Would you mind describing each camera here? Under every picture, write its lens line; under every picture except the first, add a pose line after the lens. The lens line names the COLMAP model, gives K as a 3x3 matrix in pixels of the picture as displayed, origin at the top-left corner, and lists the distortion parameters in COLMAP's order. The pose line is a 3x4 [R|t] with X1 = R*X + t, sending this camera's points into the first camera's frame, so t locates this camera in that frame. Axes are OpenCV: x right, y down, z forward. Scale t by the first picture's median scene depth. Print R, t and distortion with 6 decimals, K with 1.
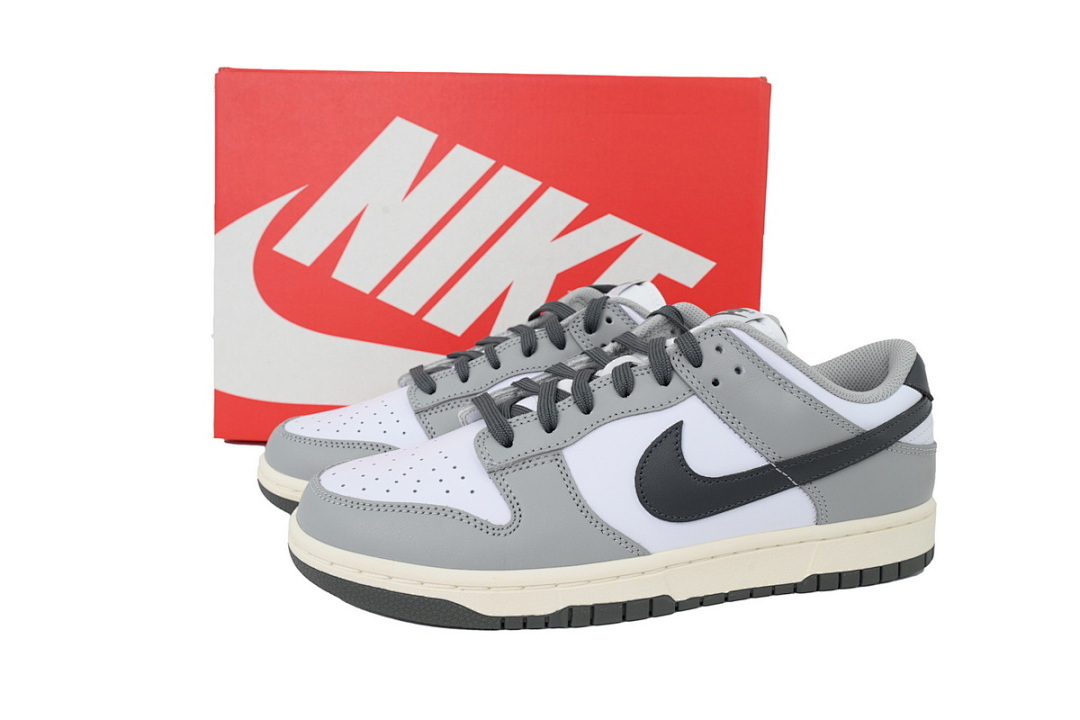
lens RADIAL K [[931.1, 0, 540.0], [0, 931.1, 360.0], [0, 0, 1]] dist [0.003809, 0.002525]
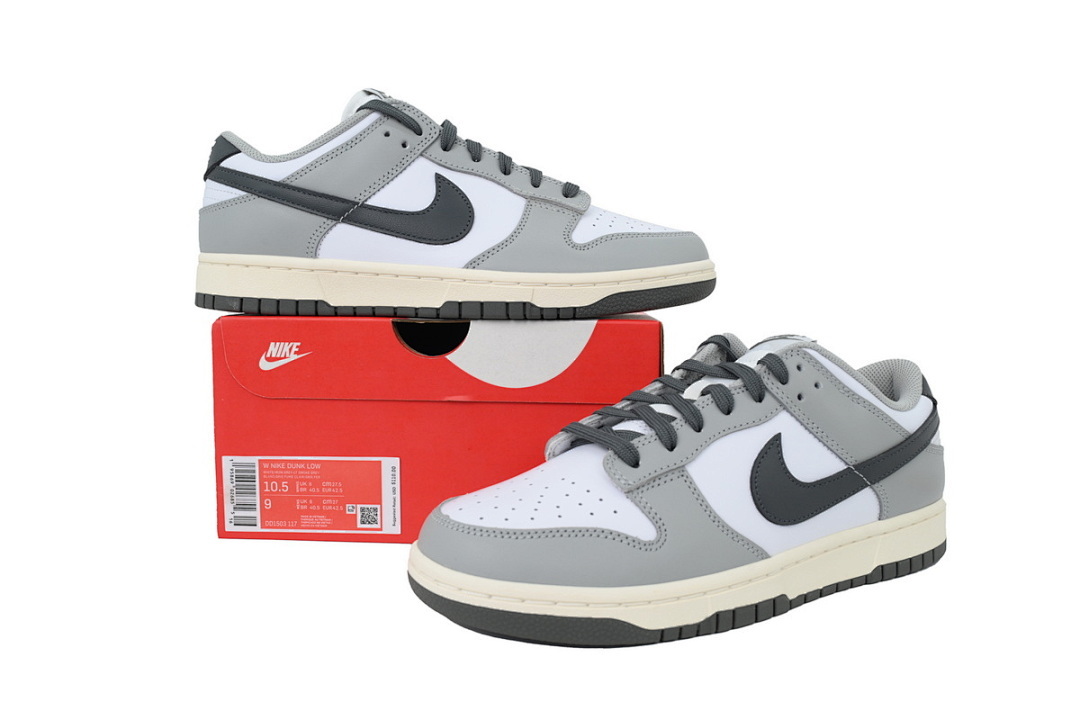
lens RADIAL K [[931.1, 0, 540.0], [0, 931.1, 360.0], [0, 0, 1]] dist [0.003809, 0.002525]
pose [[0.955314, -0.034264, 0.293601, -0.434148], [0.058213, 0.995615, -0.073220, 0.043371], [-0.289805, 0.087040, 0.953120, 0.026969]]
